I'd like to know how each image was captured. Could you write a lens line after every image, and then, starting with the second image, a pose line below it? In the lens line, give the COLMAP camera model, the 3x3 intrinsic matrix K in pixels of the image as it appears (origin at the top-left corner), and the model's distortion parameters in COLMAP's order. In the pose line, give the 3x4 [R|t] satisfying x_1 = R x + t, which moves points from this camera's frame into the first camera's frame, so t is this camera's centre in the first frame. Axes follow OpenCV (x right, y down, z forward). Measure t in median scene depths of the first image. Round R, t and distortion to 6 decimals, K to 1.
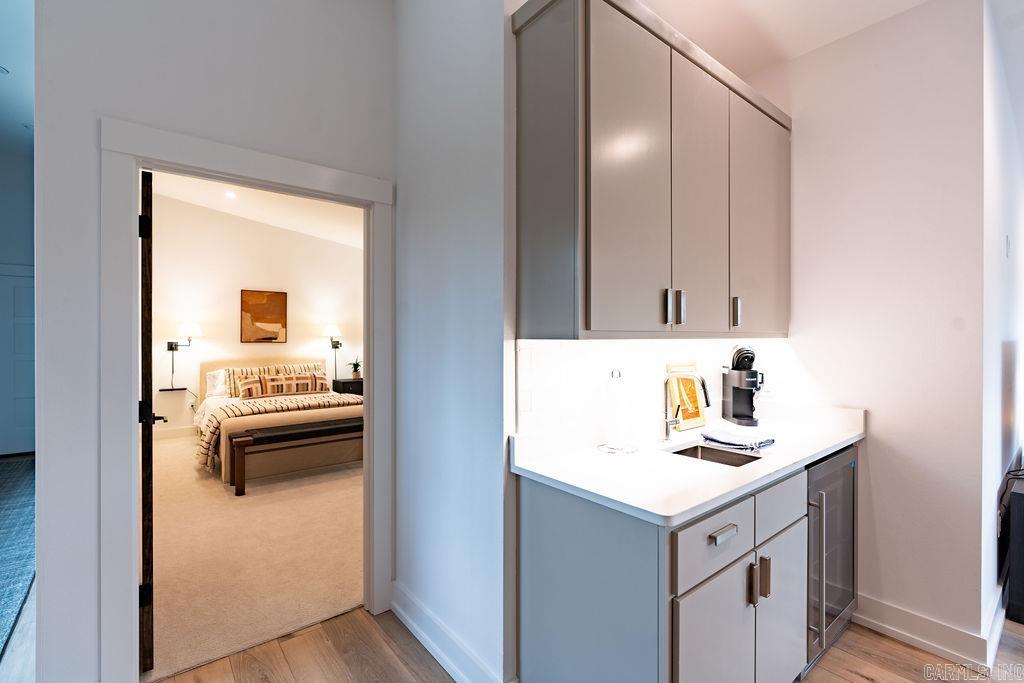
lens RADIAL K [[459.0, 0, 513.3], [0, 459.0, 340.0], [0, 0, 1]] dist [-0.009034, 0.003732]
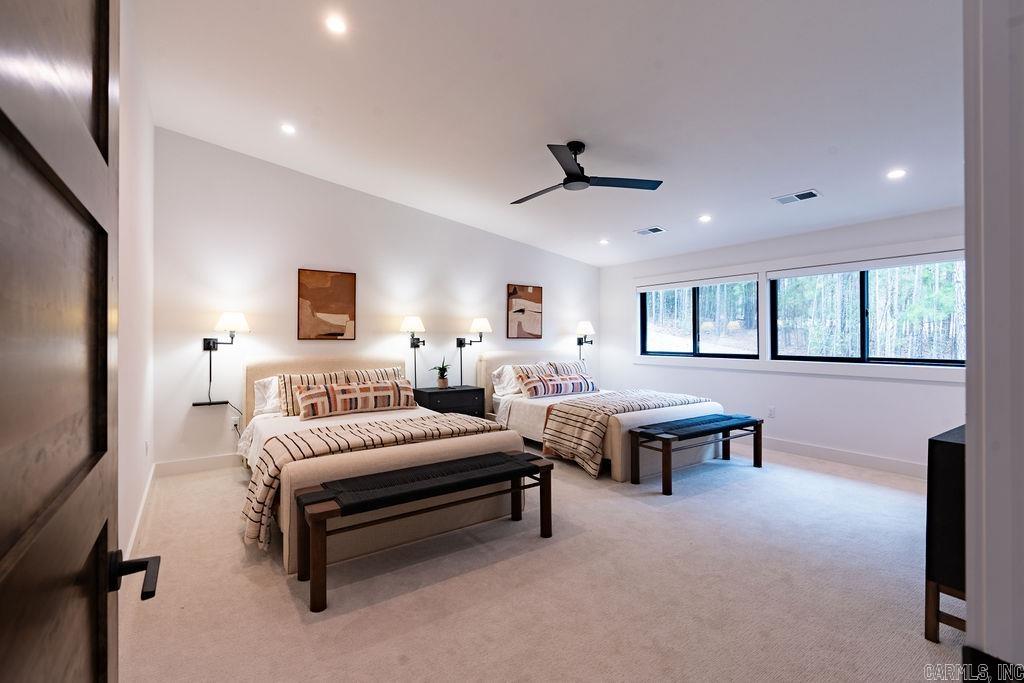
lens RADIAL K [[459.0, 0, 511.6], [0, 459.0, 339.3], [0, 0, 1]] dist [-0.009034, 0.003732]
pose [[0.997606, -0.002022, -0.069119, -0.215641], [0.001858, 0.999995, -0.002439, 0.008309], [0.069124, 0.002305, 0.997605, 0.306318]]
